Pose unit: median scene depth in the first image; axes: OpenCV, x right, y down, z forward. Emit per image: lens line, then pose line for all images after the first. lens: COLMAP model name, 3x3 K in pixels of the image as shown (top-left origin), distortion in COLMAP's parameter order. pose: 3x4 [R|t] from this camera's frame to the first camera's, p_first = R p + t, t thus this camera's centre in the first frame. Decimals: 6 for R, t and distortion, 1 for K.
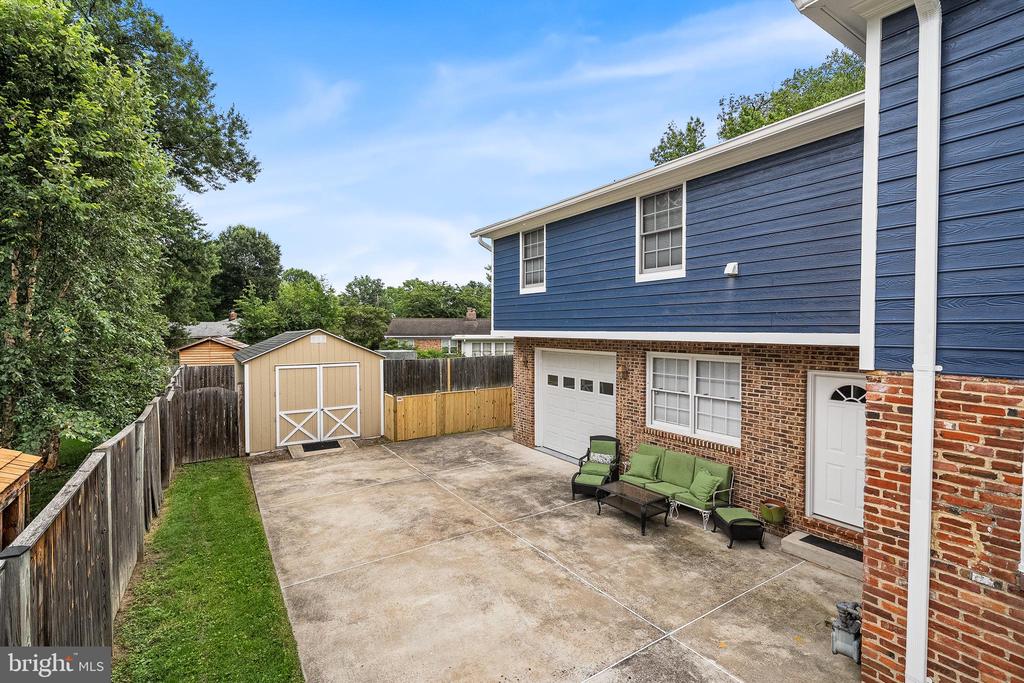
lens RADIAL K [[463.3, 0, 504.4], [0, 463.3, 325.5], [0, 0, 1]] dist [0.027492, 0.000147]
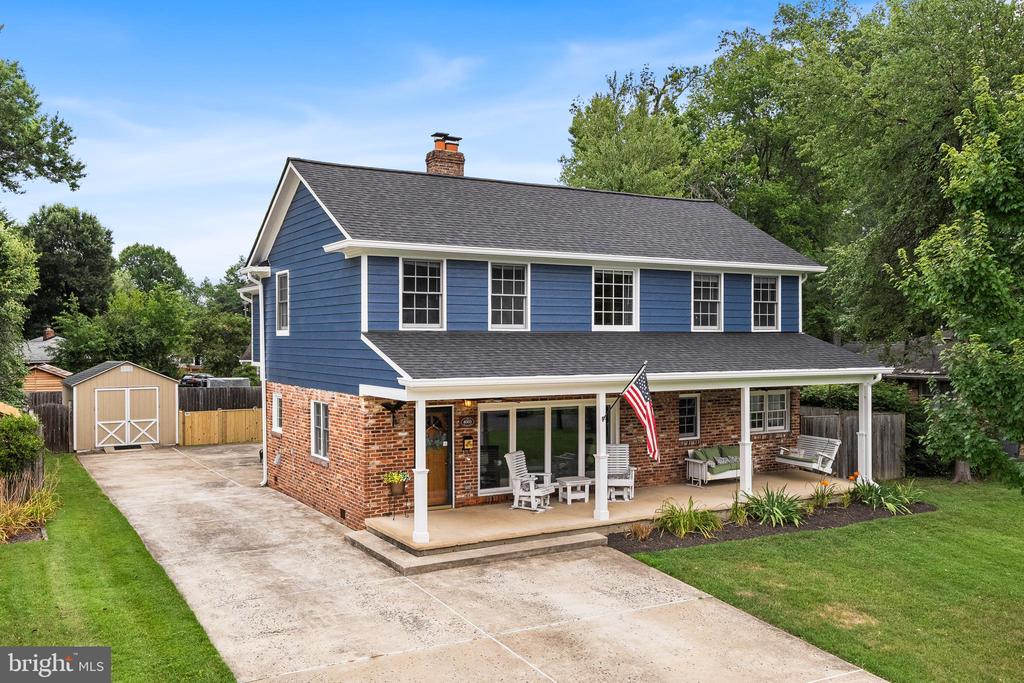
lens RADIAL K [[907.4, 0, 495.8], [0, 907.4, 310.8], [0, 0, 1]] dist [0.047566, -0.002166]
pose [[0.998152, -0.008966, -0.060099, 0.752734], [0.007639, 0.999723, -0.022277, -0.065328], [0.060282, 0.021777, 0.997944, -1.436100]]
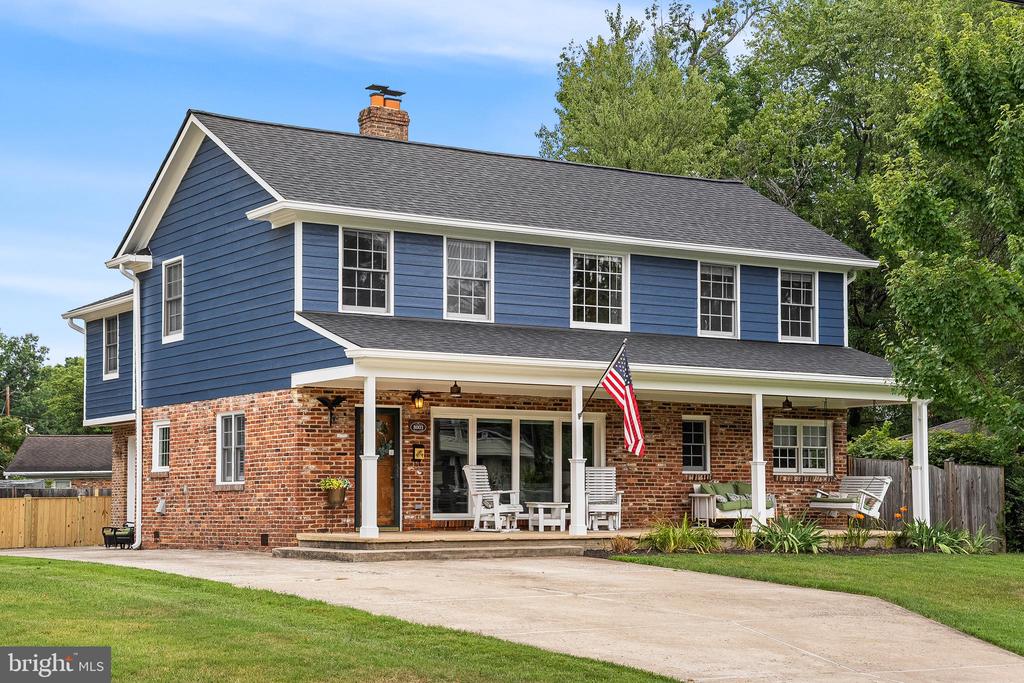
lens RADIAL K [[1761.0, 0, 507.7], [0, 1761.0, 349.9], [0, 0, 1]] dist [0.340720, 0.000000]
pose [[0.999836, -0.010057, -0.015077, 0.772016], [0.008773, 0.996517, -0.082926, 0.155151], [0.015859, 0.082780, 0.996442, -2.258576]]
